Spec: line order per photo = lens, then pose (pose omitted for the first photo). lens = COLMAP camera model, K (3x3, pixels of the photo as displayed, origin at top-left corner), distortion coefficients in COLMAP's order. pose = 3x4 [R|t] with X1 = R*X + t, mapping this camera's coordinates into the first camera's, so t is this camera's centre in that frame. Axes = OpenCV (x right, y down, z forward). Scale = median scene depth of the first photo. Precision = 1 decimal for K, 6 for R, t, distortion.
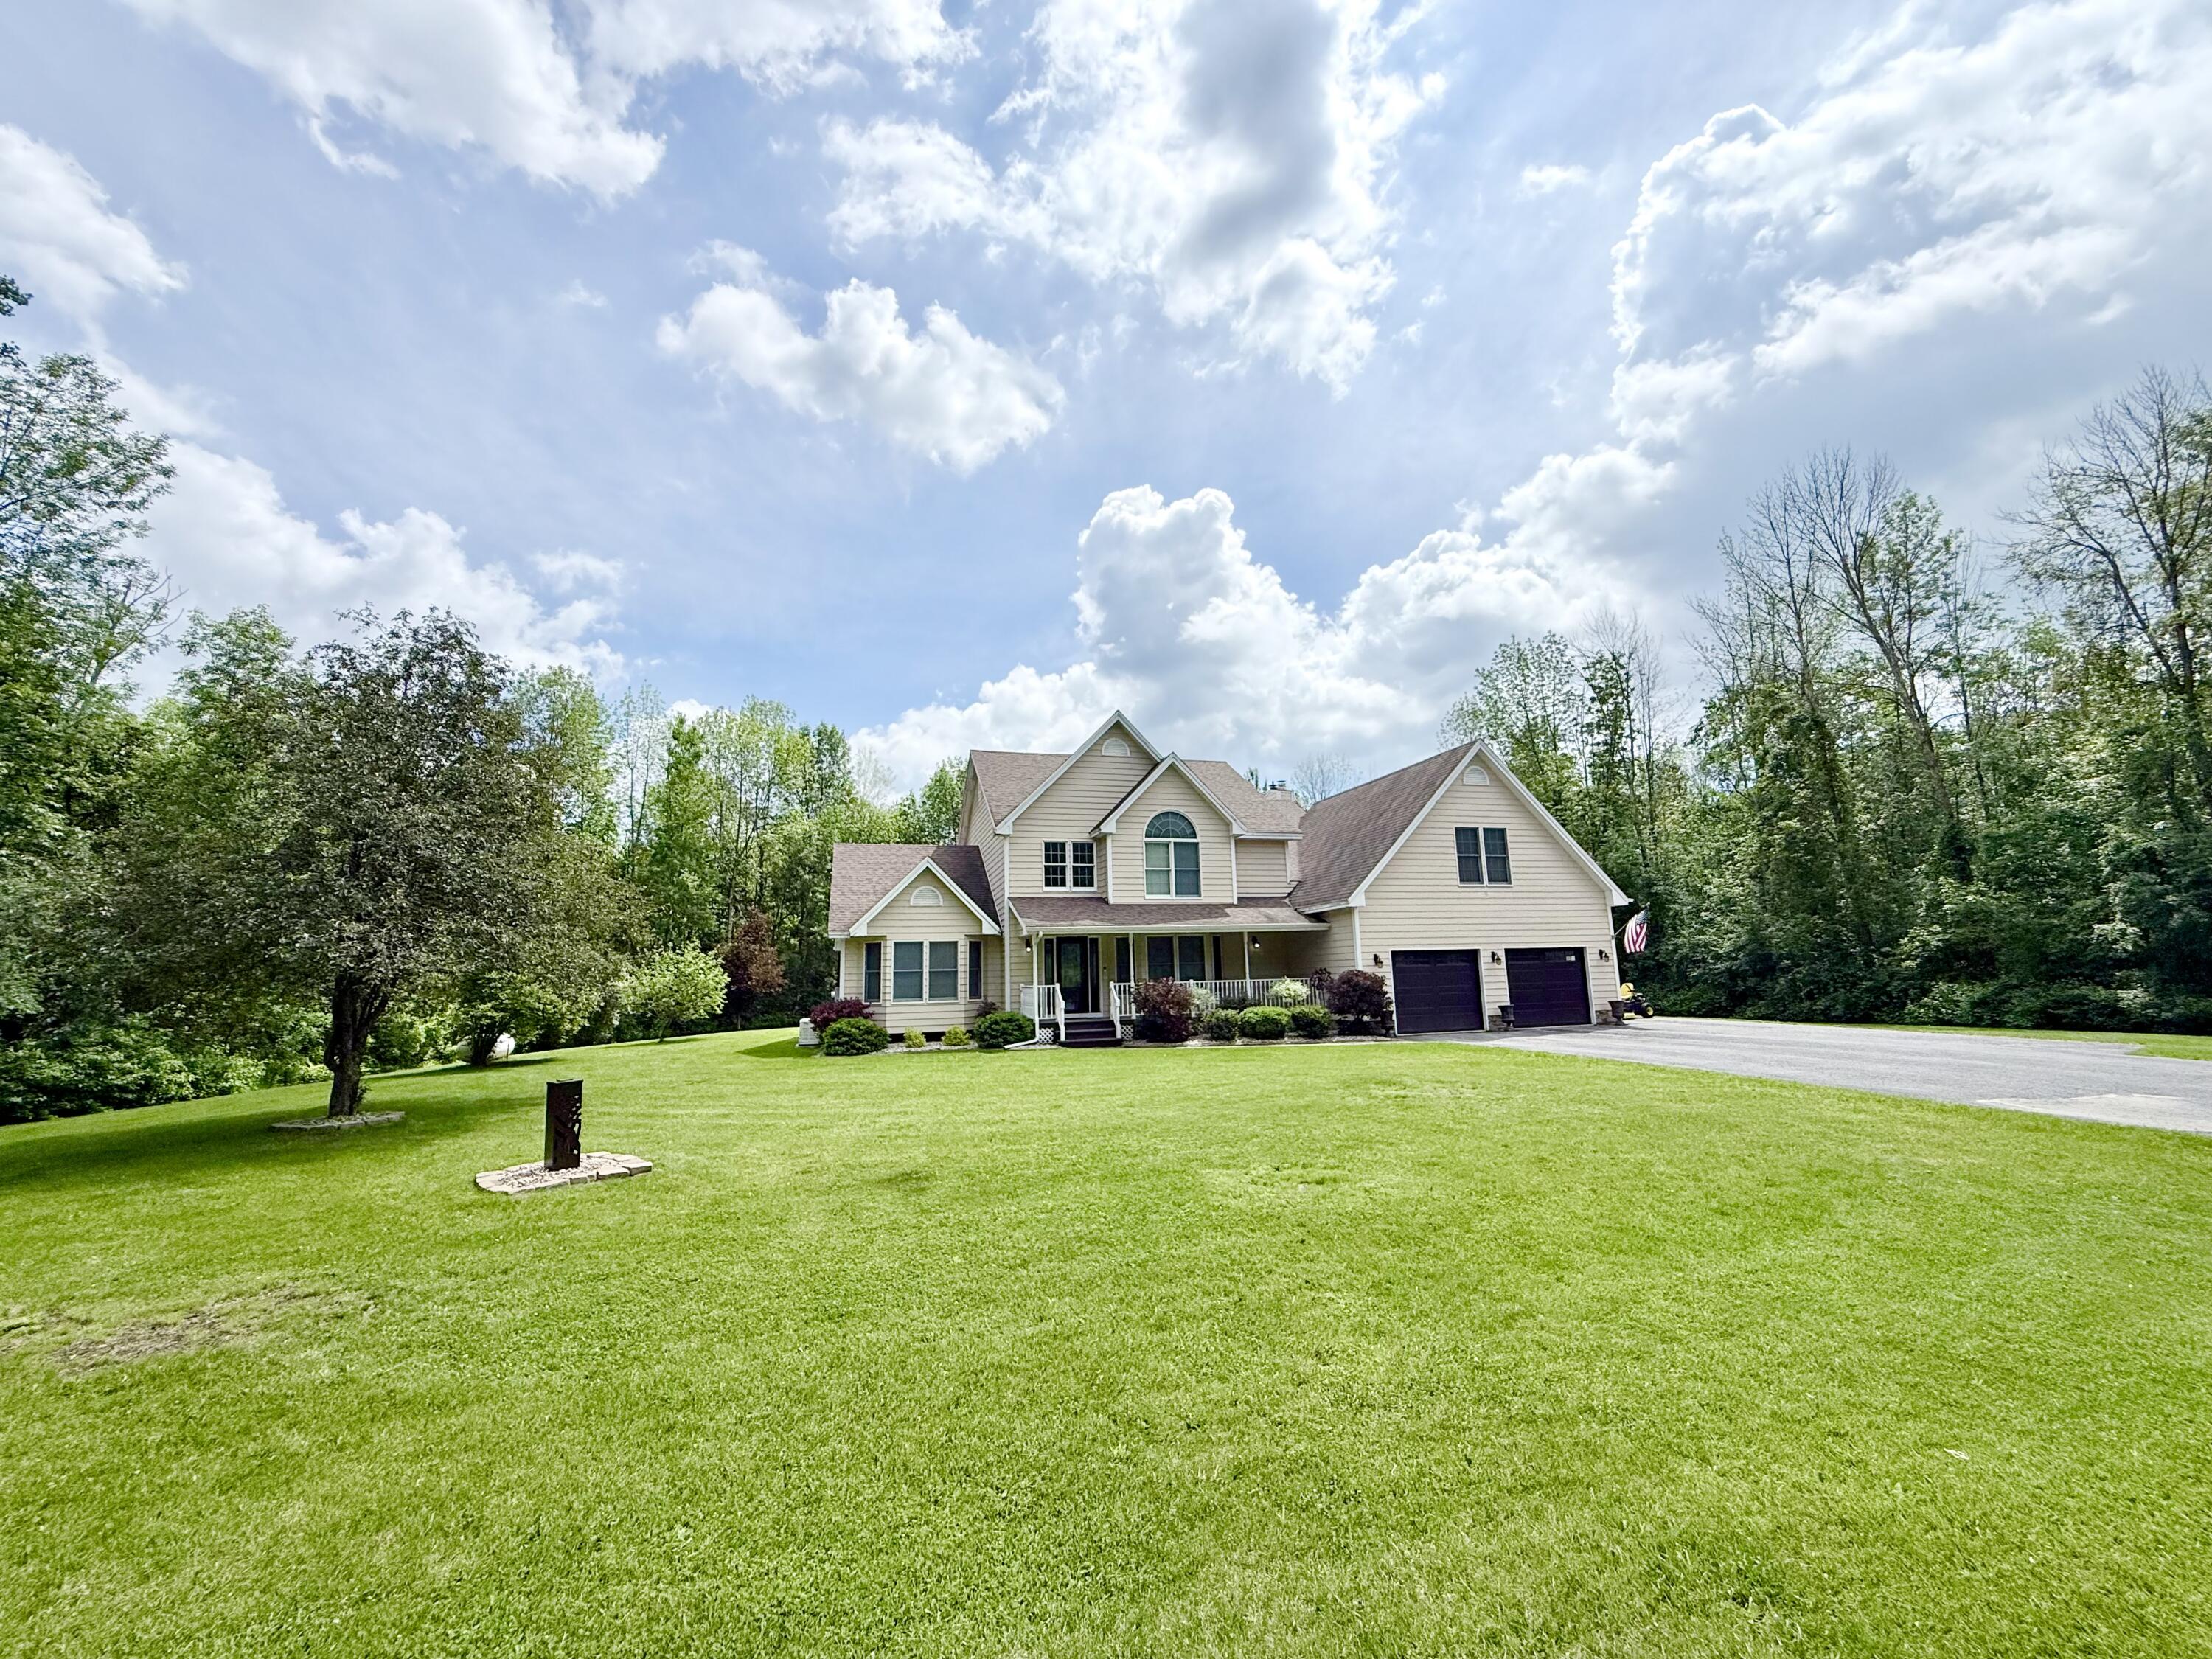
lens RADIAL K [[879.9, 0, 1106.0], [0, 879.9, 829.5], [0, 0, 1]] dist [-0.000292, 0.000353]
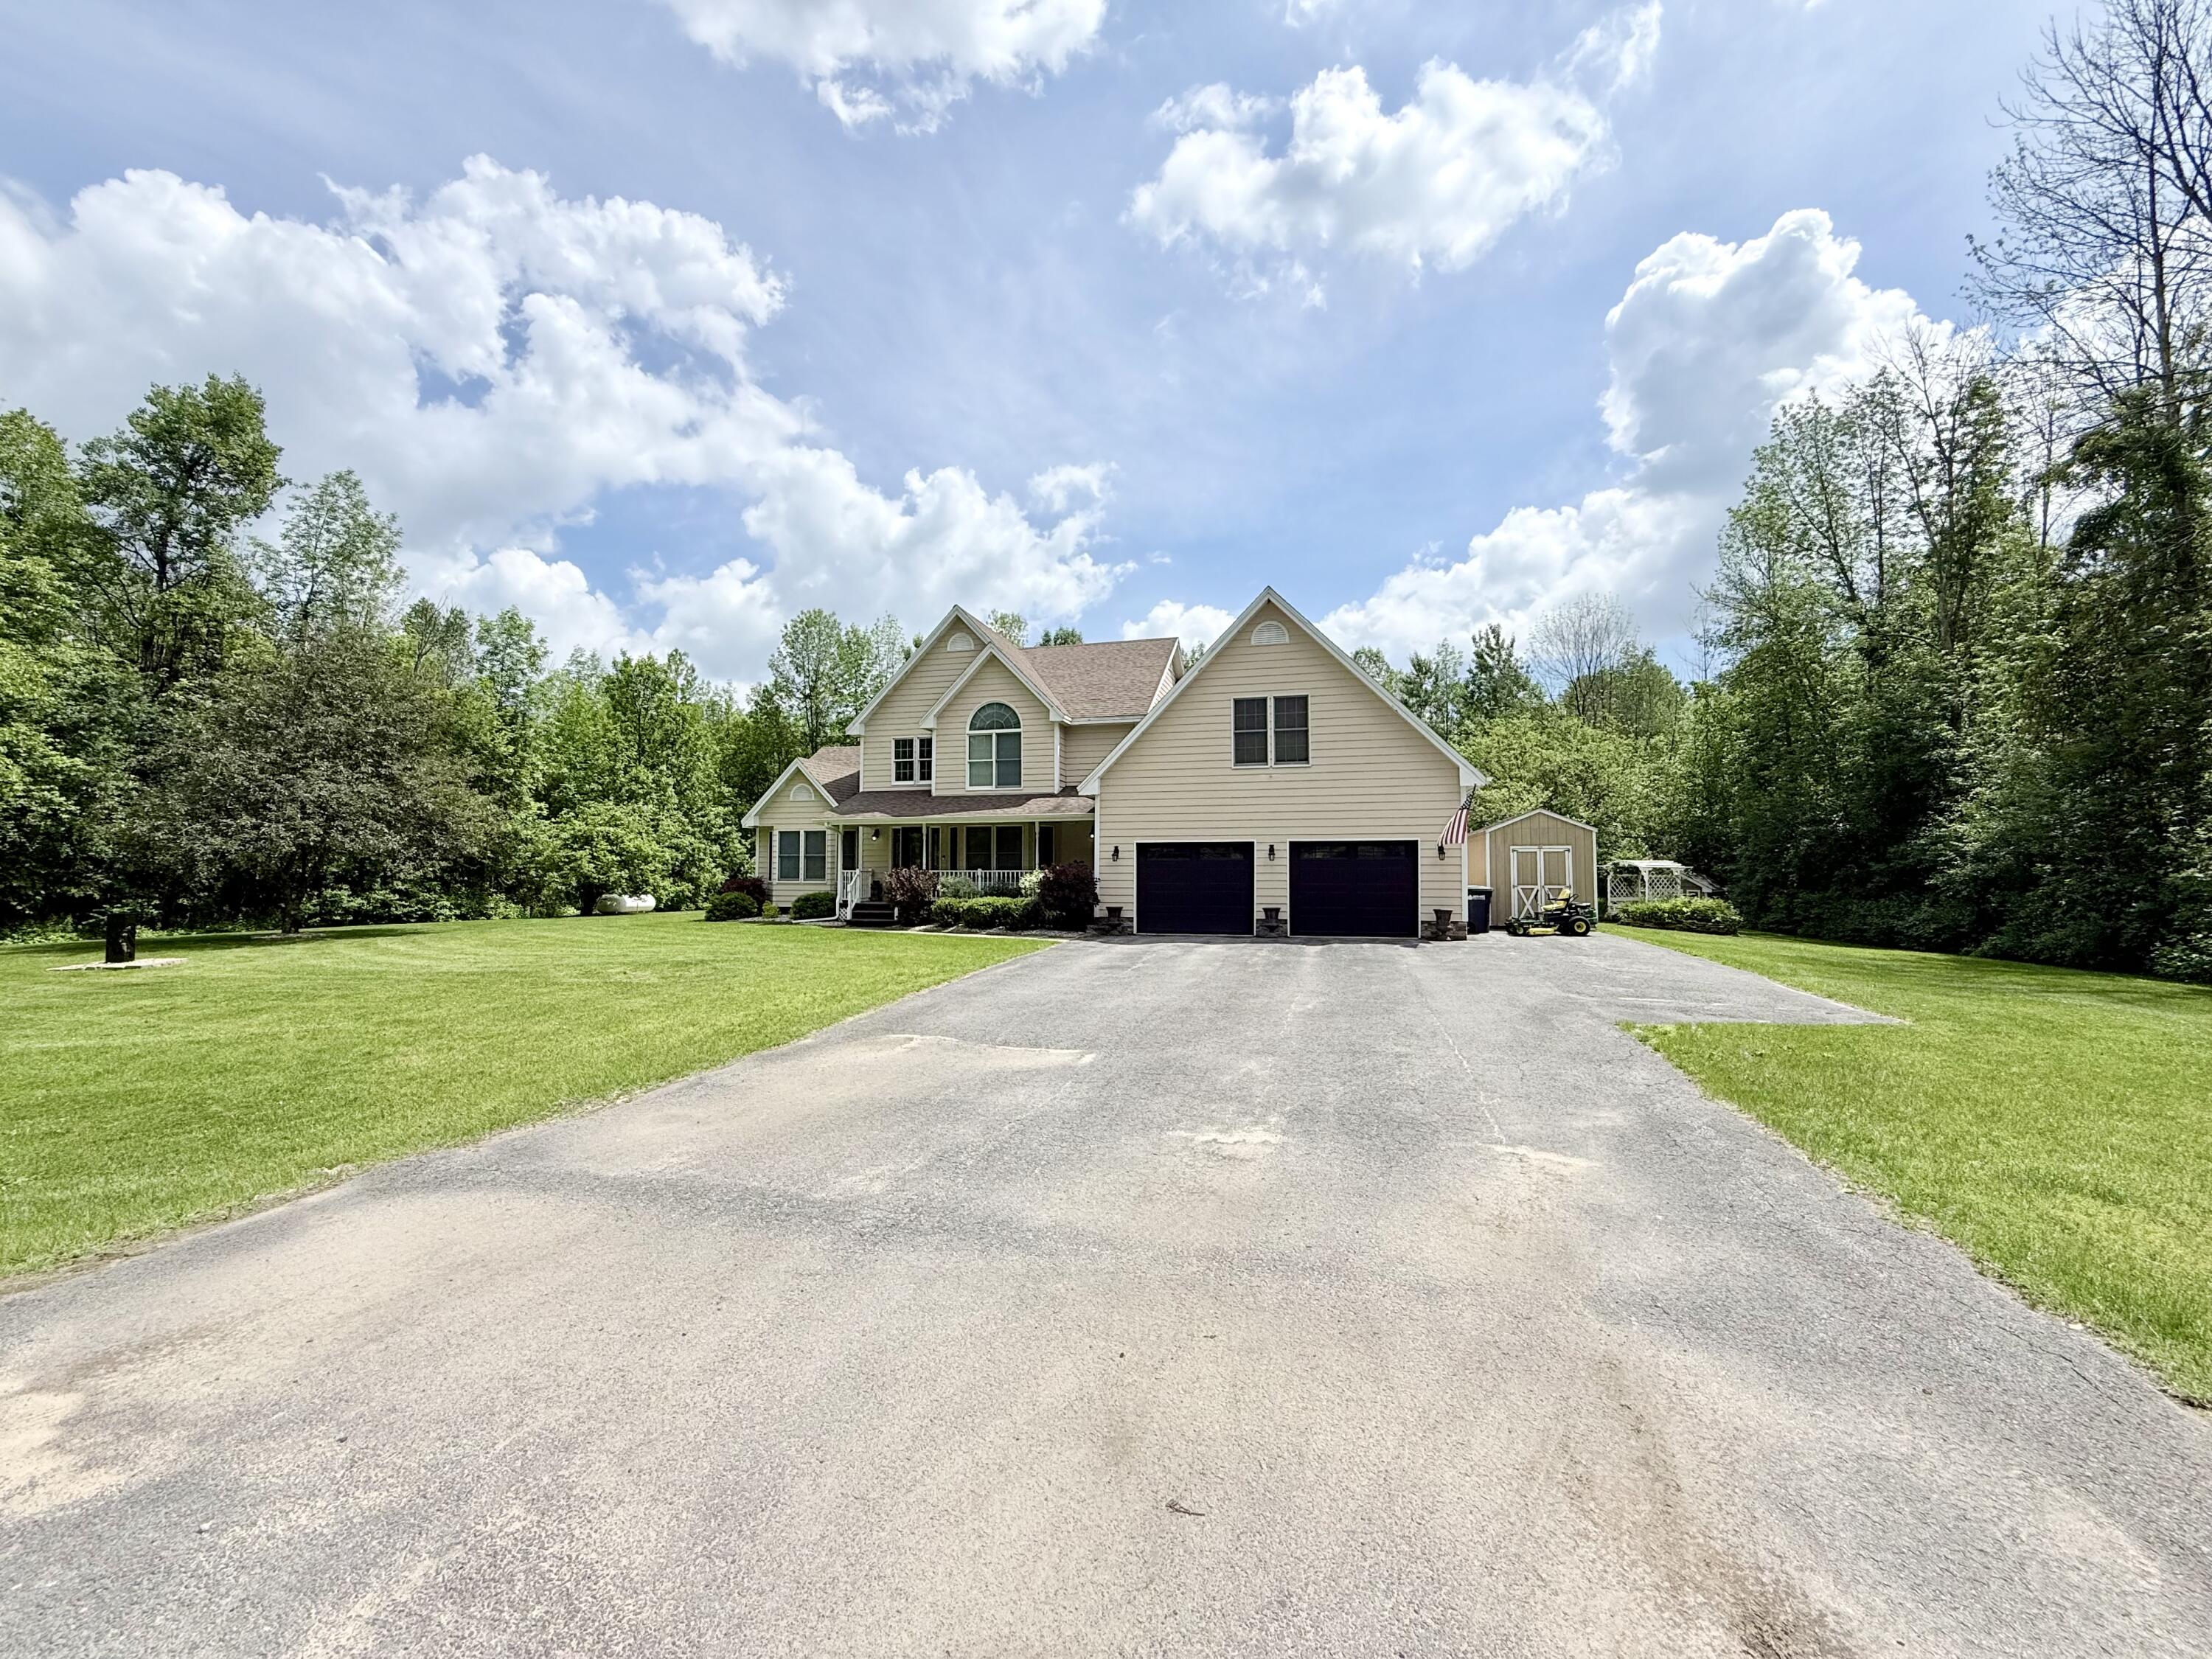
lens RADIAL K [[911.1, 0, 1104.2], [0, 911.1, 857.0], [0, 0, 1]] dist [0.001002, 0.000047]
pose [[0.860212, 0.016549, -0.509668, 0.721018], [0.062548, 0.988502, 0.137665, 0.018658], [0.506086, -0.150300, 0.849286, 0.161024]]
